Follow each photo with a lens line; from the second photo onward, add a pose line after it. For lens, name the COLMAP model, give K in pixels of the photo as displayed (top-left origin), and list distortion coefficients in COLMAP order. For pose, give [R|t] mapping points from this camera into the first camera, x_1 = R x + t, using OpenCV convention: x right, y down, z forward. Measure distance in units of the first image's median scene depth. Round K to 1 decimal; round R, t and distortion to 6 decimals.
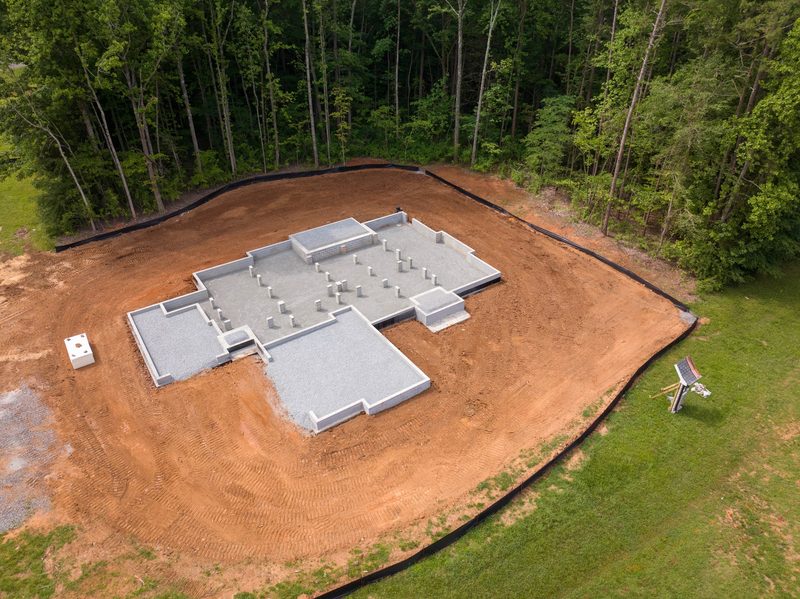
lens RADIAL K [[564.2, 0, 400.0], [0, 564.2, 299.5], [0, 0, 1]] dist [-0.053088, 0.028162]
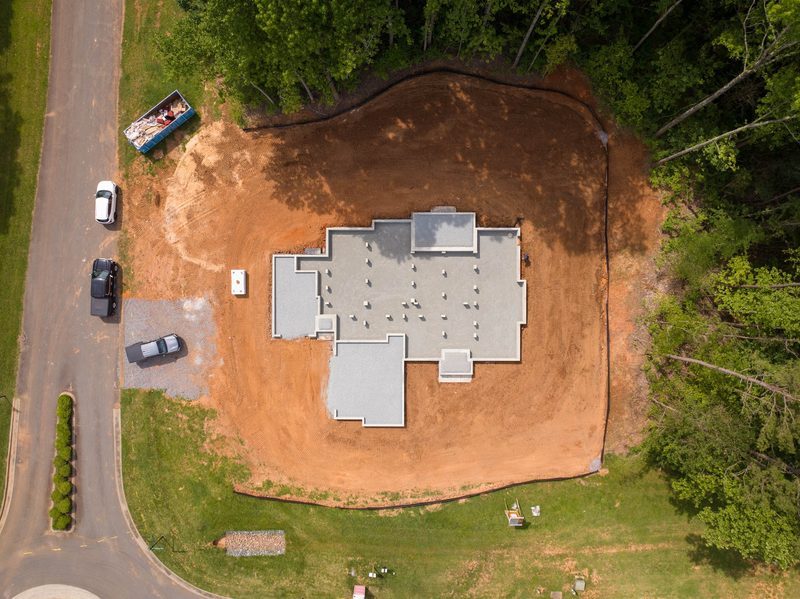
lens RADIAL K [[564.2, 0, 400.0], [0, 564.2, 299.5], [0, 0, 1]] dist [-0.053088, 0.028162]
pose [[0.828247, 0.560362, 0.001330, -0.165338], [-0.306384, 0.450863, 0.838363, -1.379737], [0.469187, -0.694778, 0.545111, 0.301943]]
